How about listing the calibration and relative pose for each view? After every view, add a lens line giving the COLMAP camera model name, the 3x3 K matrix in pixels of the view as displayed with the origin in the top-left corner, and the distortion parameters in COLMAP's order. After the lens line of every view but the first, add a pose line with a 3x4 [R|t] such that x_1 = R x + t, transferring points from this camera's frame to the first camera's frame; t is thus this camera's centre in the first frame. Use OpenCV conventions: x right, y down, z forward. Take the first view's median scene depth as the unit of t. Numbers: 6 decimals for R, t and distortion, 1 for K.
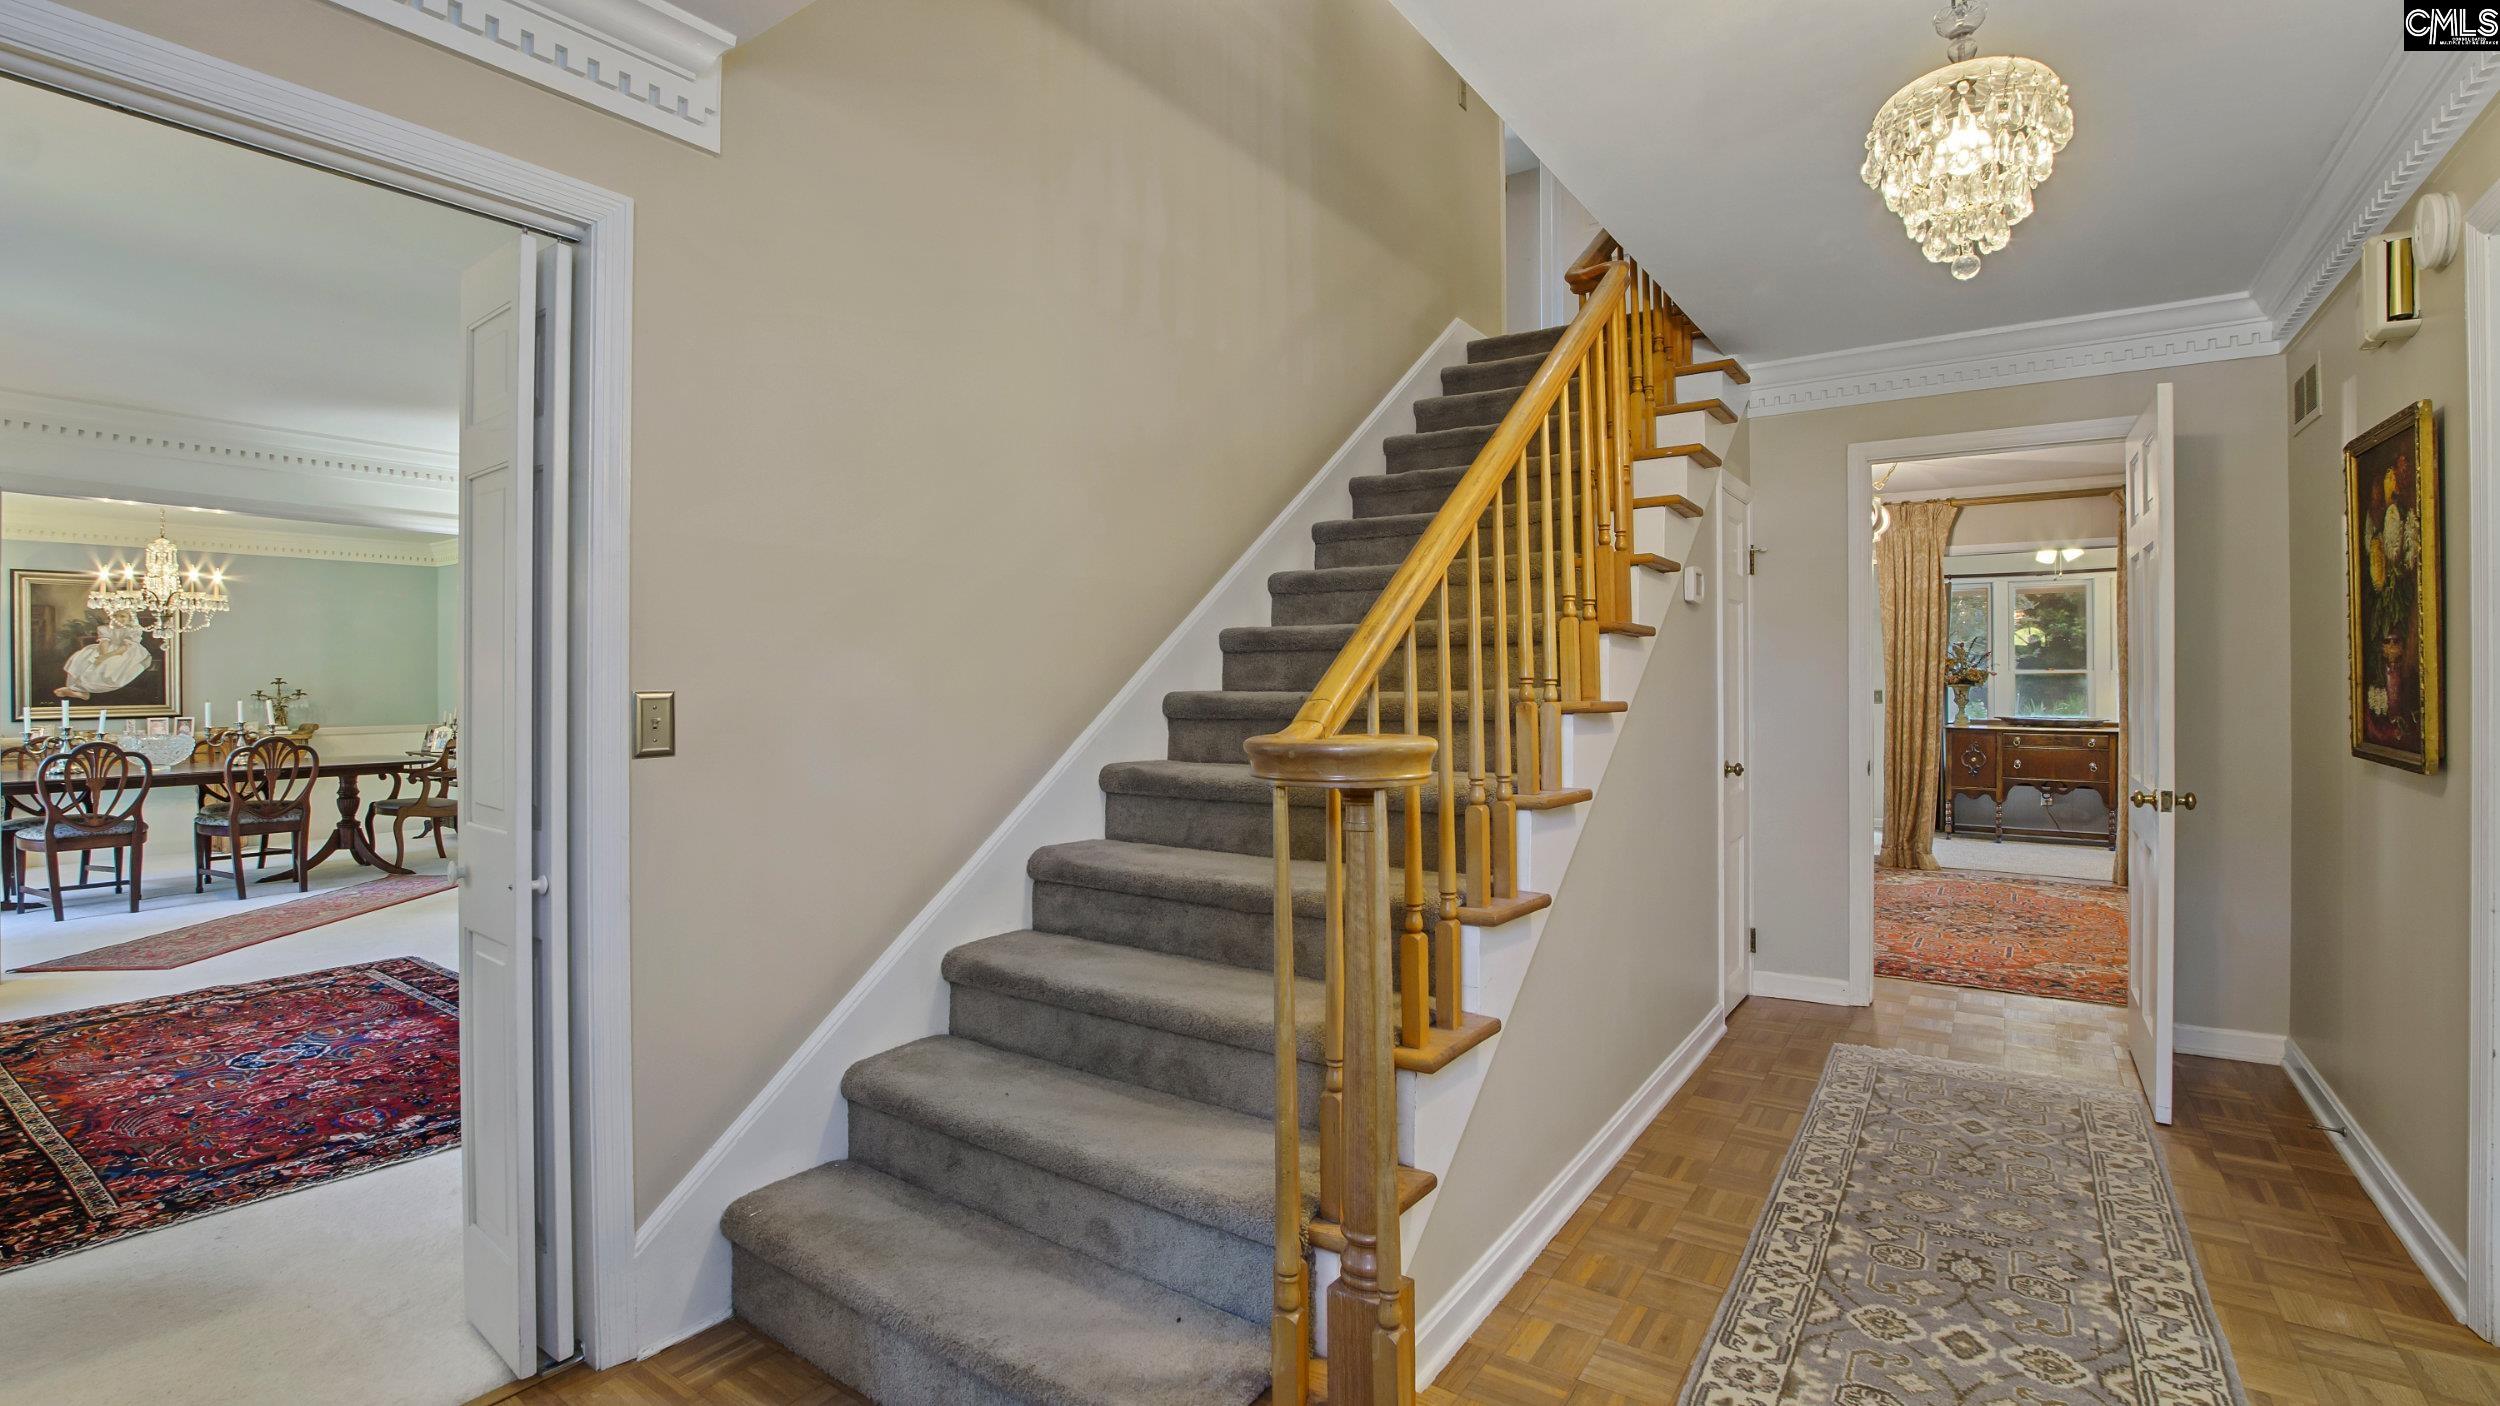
lens RADIAL K [[1110.1, 0, 1258.7], [0, 1110.1, 676.1], [0, 0, 1]] dist [-0.018033, 0.000361]
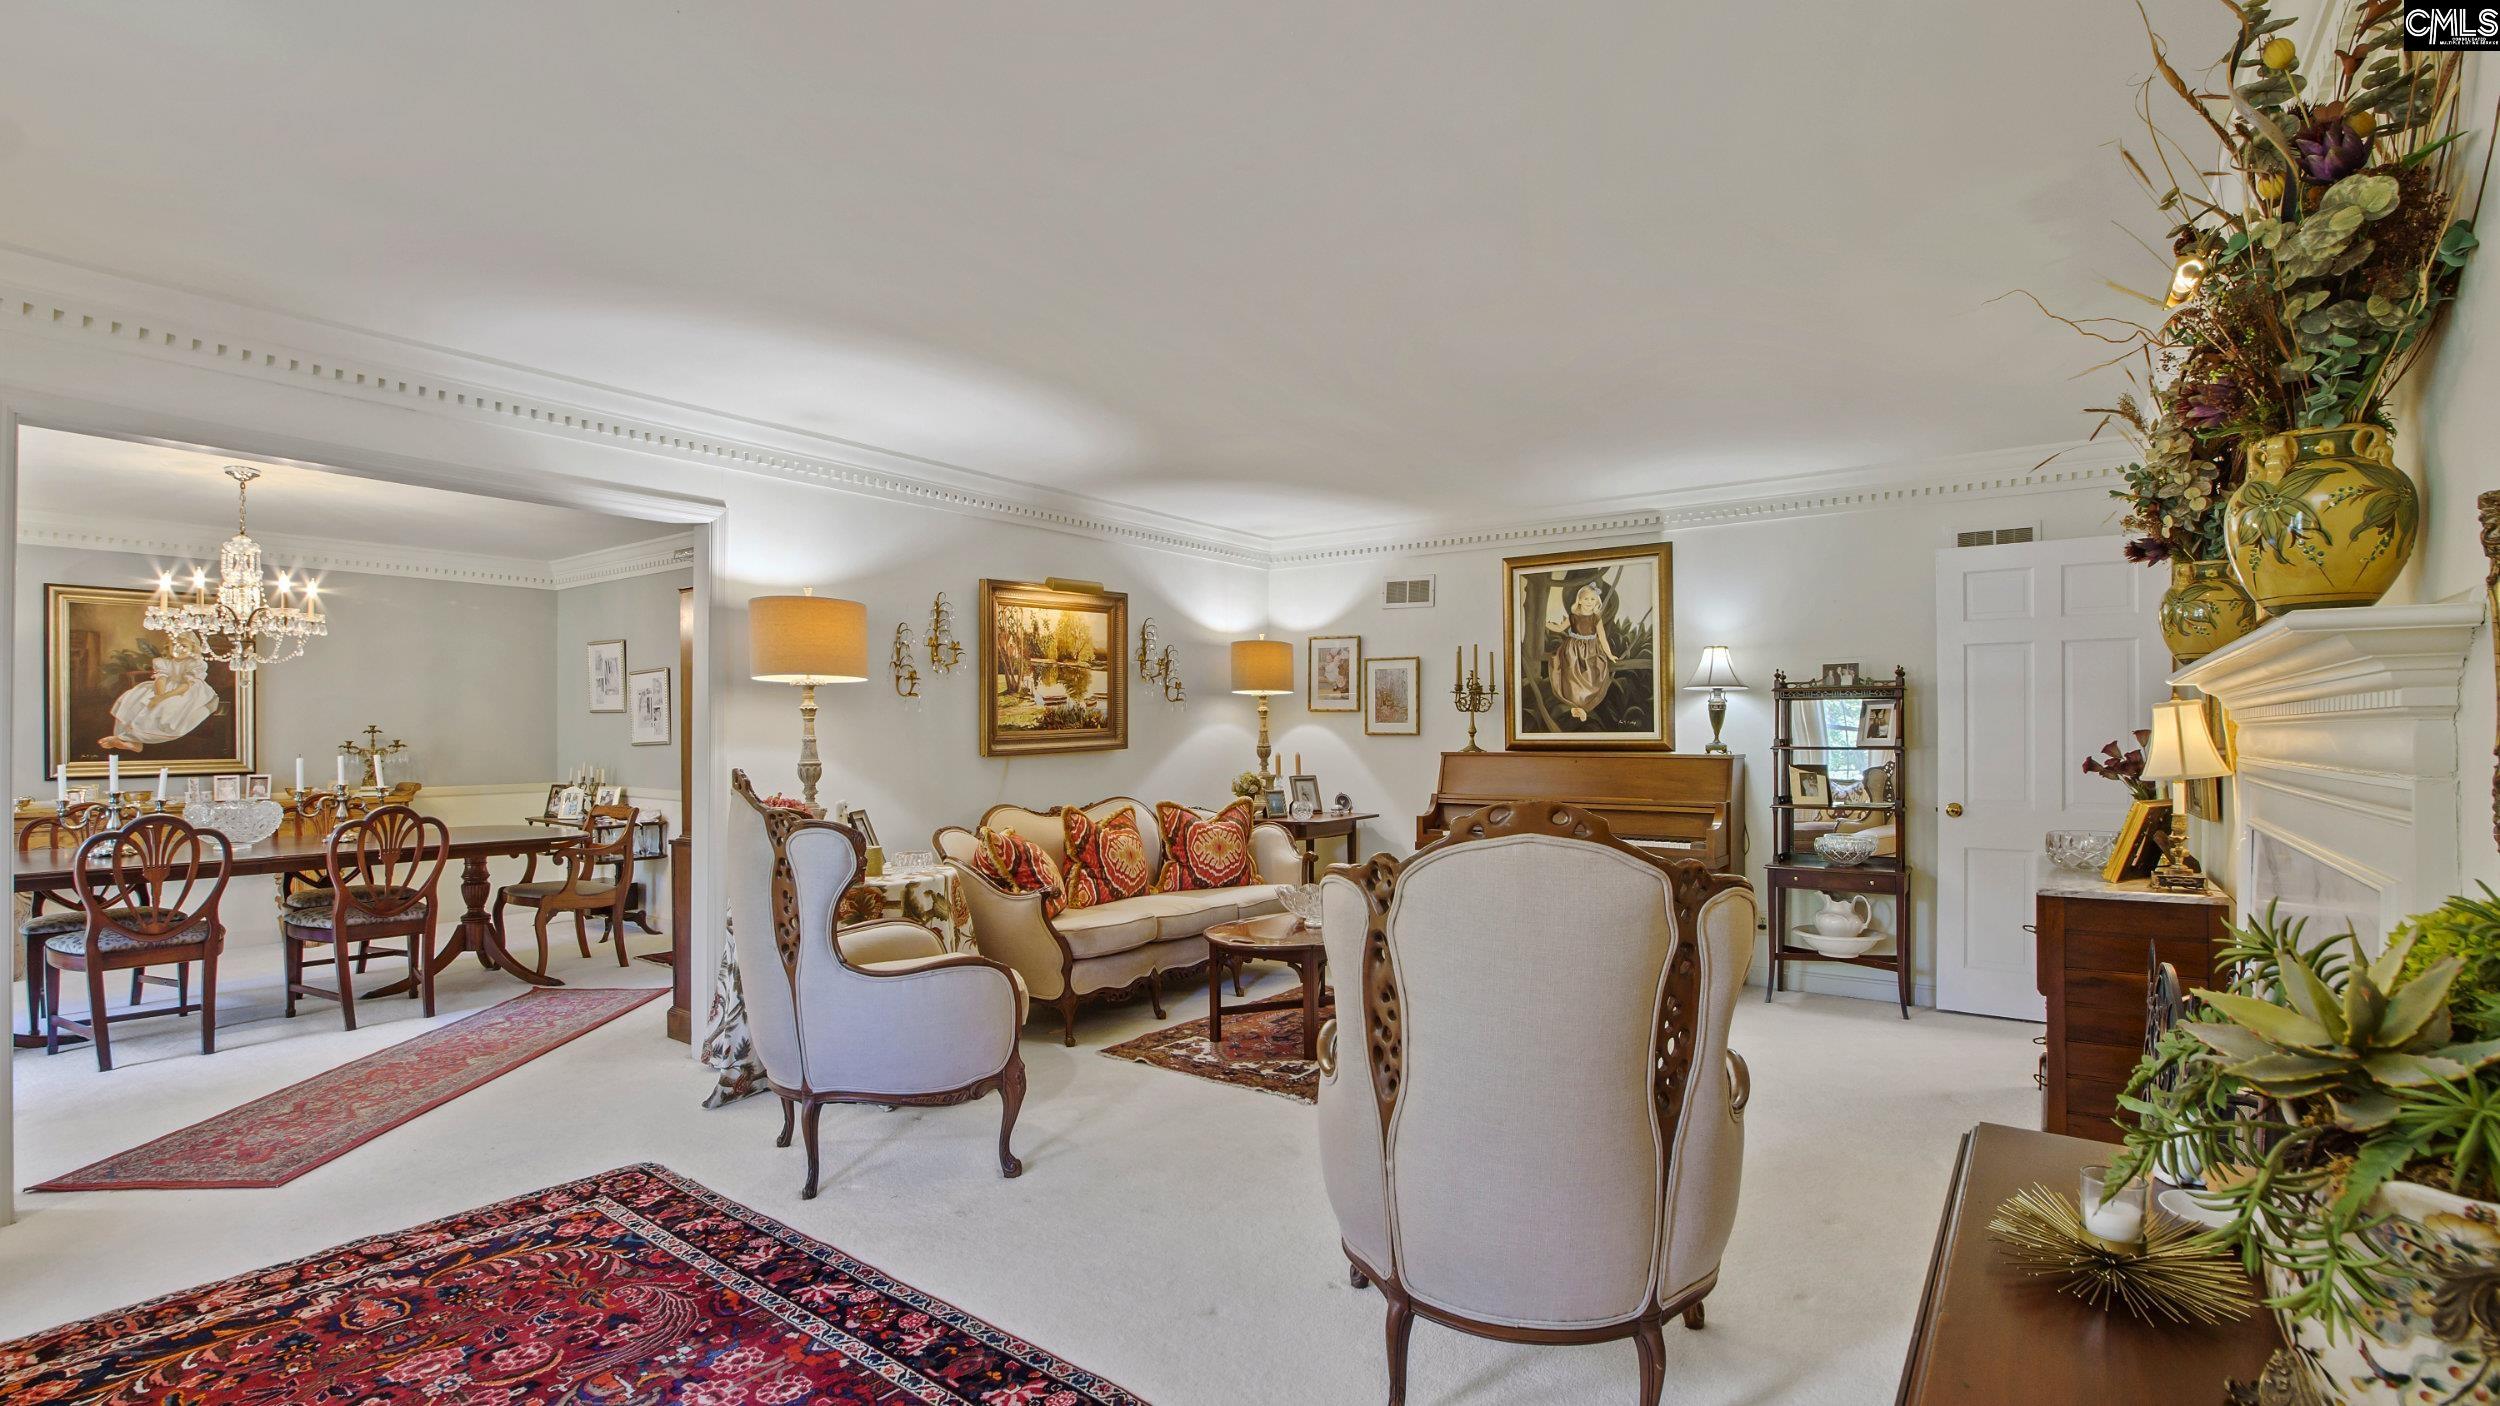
lens RADIAL K [[1110.1, 0, 1240.3], [0, 1110.1, 730.4], [0, 0, 1]] dist [-0.018033, 0.000361]
pose [[0.999616, 0.004787, -0.027278, -0.306523], [-0.004774, 0.999988, 0.000529, 0.002238], [0.027280, -0.000399, 0.999628, 0.275494]]
